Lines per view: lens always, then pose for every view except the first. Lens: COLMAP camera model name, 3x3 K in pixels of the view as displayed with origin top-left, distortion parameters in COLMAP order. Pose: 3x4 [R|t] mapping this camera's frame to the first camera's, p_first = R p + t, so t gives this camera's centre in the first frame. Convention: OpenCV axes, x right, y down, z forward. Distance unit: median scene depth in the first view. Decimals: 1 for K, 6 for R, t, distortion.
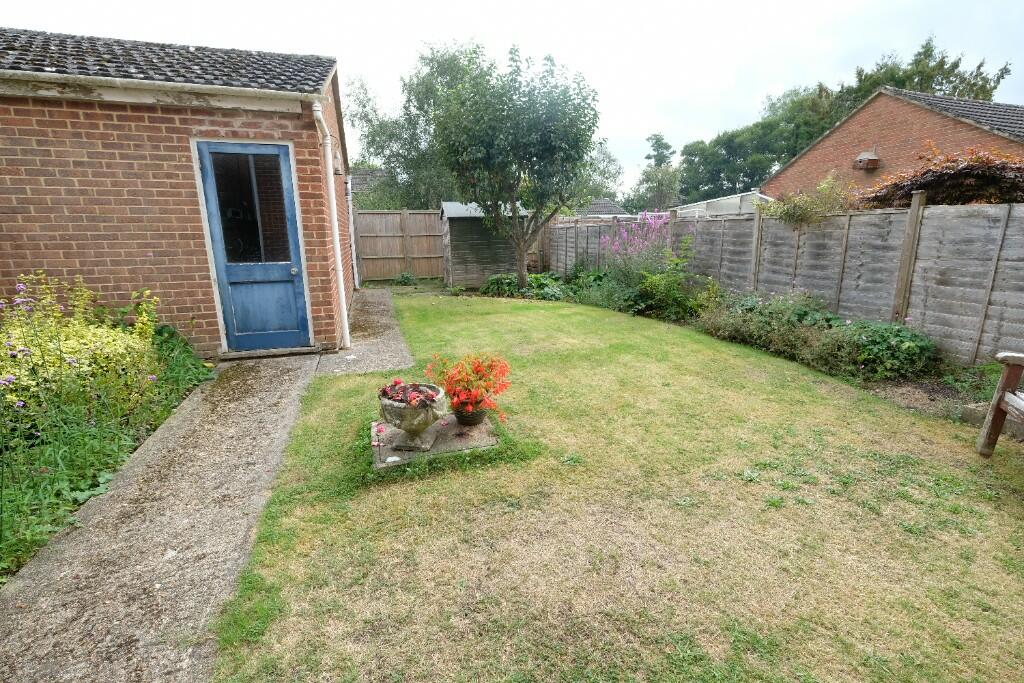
lens RADIAL K [[449.4, 0, 508.9], [0, 449.4, 340.1], [0, 0, 1]] dist [-0.004894, 0.000668]
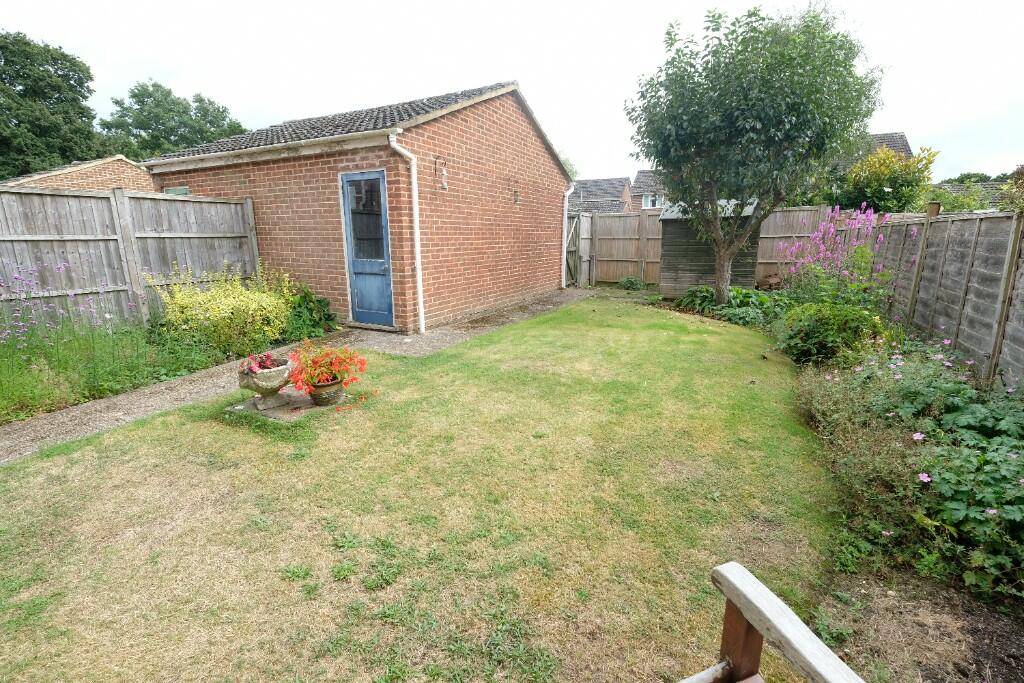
lens RADIAL K [[449.4, 0, 510.8], [0, 449.4, 336.5], [0, 0, 1]] dist [-0.004894, 0.000668]
pose [[0.707481, 0.160656, -0.688230, 0.780271], [-0.166540, 0.984294, 0.058569, -0.103115], [0.686830, 0.073181, 0.723125, 0.365222]]
